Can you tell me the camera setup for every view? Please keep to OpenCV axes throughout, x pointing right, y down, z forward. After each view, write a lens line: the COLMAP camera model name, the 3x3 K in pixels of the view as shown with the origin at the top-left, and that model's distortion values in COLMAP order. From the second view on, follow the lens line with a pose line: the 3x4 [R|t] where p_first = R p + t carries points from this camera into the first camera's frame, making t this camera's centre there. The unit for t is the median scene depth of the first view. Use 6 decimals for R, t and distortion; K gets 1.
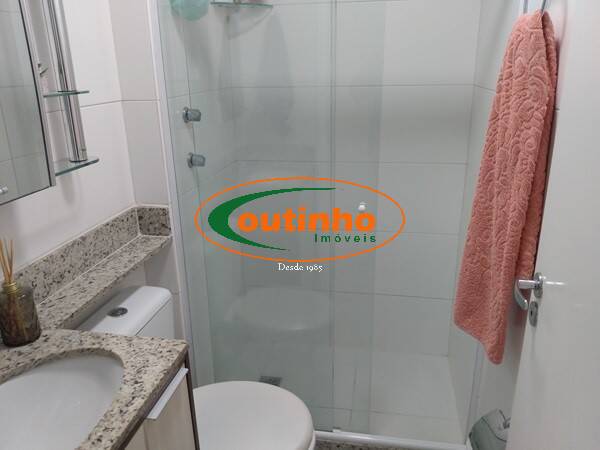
lens RADIAL K [[467.1, 0, 301.3], [0, 467.1, 222.6], [0, 0, 1]] dist [0.086850, -0.160055]
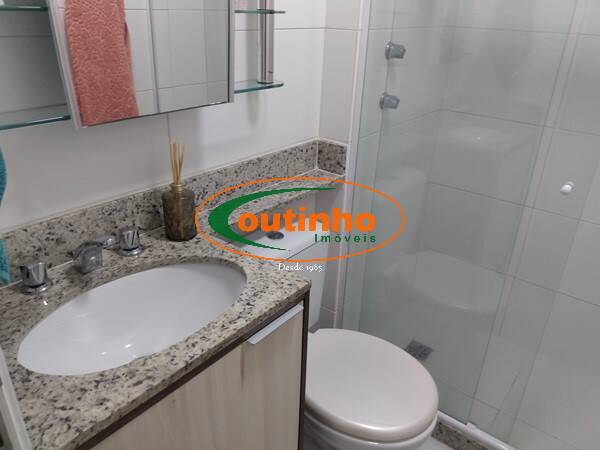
lens RADIAL K [[467.1, 0, 301.3], [0, 467.1, 222.6], [0, 0, 1]] dist [0.086850, -0.160055]
pose [[0.884412, 0.242711, -0.398631, 0.075334], [-0.199863, 0.968817, 0.146456, -0.002326], [0.421747, -0.049856, 0.905342, 0.092625]]
